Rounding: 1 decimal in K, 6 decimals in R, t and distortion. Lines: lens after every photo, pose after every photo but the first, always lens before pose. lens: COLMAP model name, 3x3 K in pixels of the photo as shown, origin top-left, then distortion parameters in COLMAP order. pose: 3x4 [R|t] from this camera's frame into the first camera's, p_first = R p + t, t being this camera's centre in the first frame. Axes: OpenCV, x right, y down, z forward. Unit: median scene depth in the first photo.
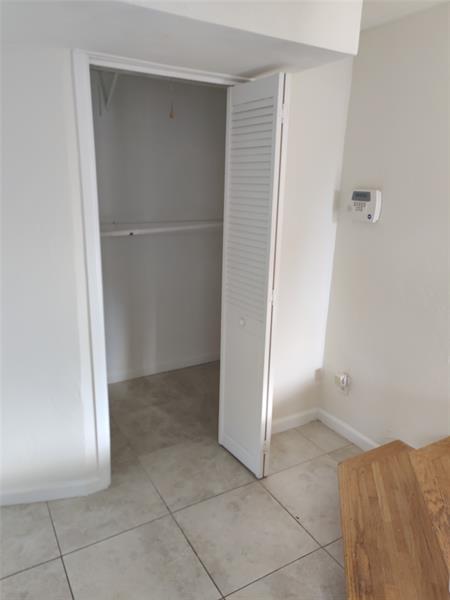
lens RADIAL K [[442.2, 0, 225.0], [0, 442.2, 300.0], [0, 0, 1]] dist [0.001700, -0.000586]
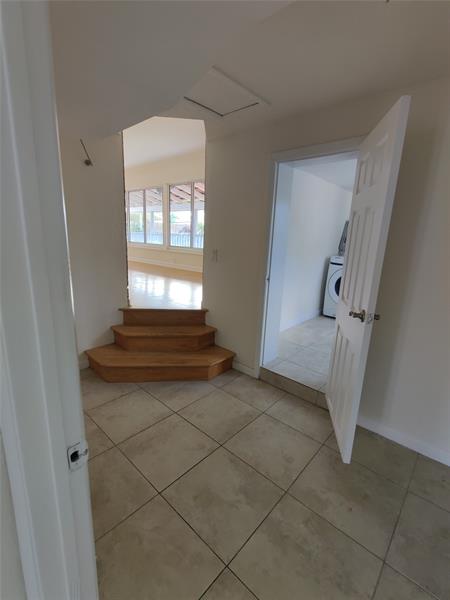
lens RADIAL K [[281.9, 0, 225.0], [0, 281.9, 300.0], [0, 0, 1]] dist [0.001451, -0.000360]
pose [[-0.286339, -0.254641, 0.923671, -0.984017], [0.212810, 0.923054, 0.320442, -0.158574], [-0.934196, 0.288321, -0.210116, 0.783213]]
